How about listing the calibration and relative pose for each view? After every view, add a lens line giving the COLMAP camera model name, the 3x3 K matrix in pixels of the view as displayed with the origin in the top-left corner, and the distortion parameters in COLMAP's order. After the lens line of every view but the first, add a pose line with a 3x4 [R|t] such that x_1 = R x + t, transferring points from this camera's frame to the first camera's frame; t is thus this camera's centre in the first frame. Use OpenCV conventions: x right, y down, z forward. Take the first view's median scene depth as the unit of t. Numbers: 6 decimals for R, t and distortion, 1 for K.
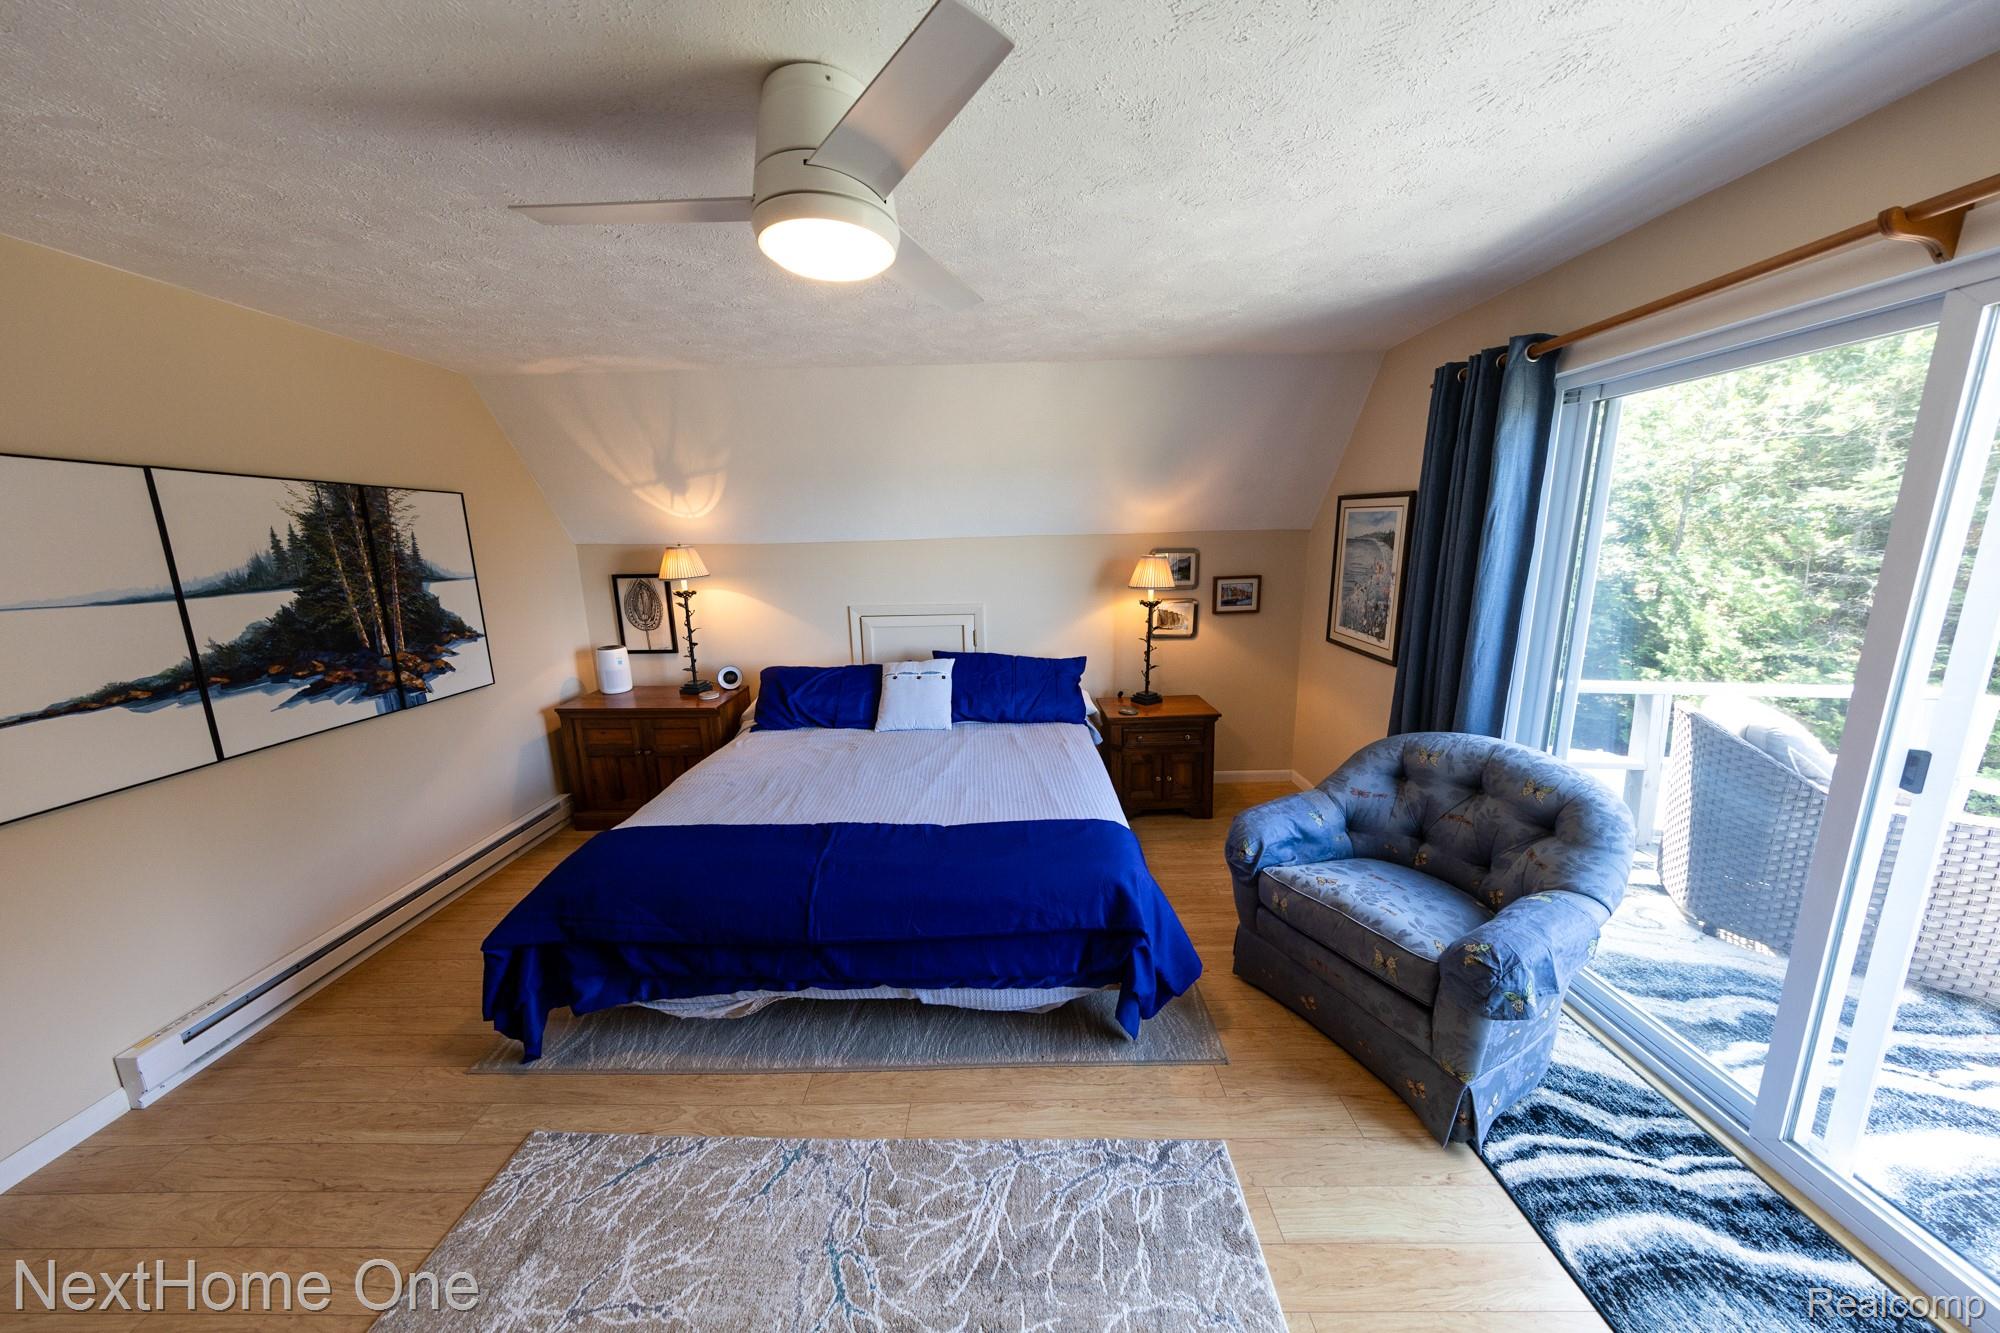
lens RADIAL K [[629.8, 0, 991.2], [0, 629.8, 657.5], [0, 0, 1]] dist [0.007684, -0.000144]
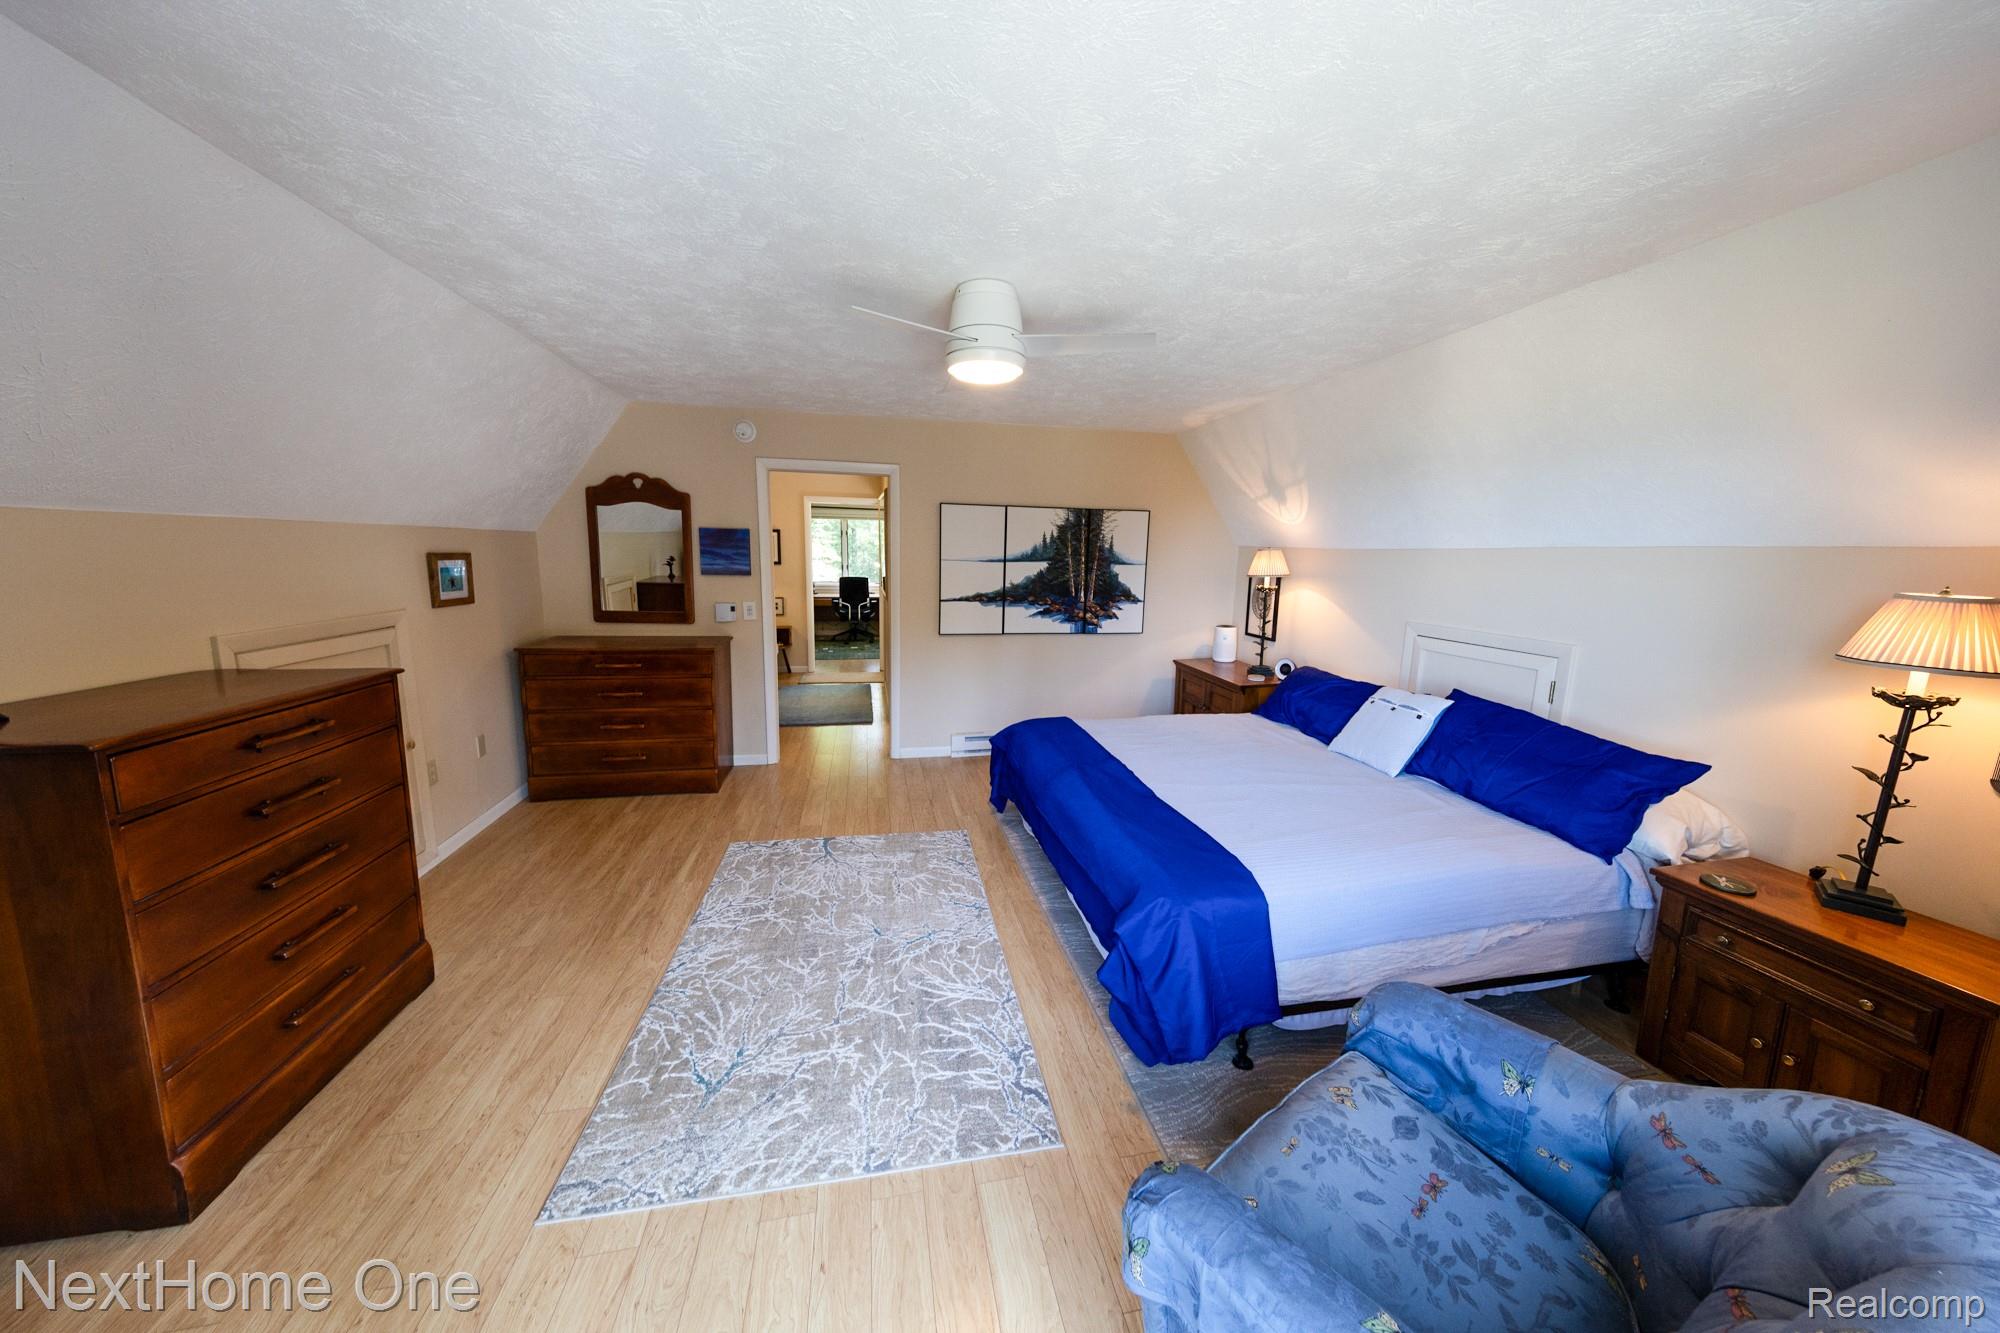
lens RADIAL K [[629.8, 0, 990.5], [0, 629.8, 657.4], [0, 0, 1]] dist [0.007684, -0.000144]
pose [[0.201084, 0.190425, -0.960887, 0.848727], [-0.207717, 0.966905, 0.148149, -0.070632], [0.957298, 0.169803, 0.233983, 0.393808]]
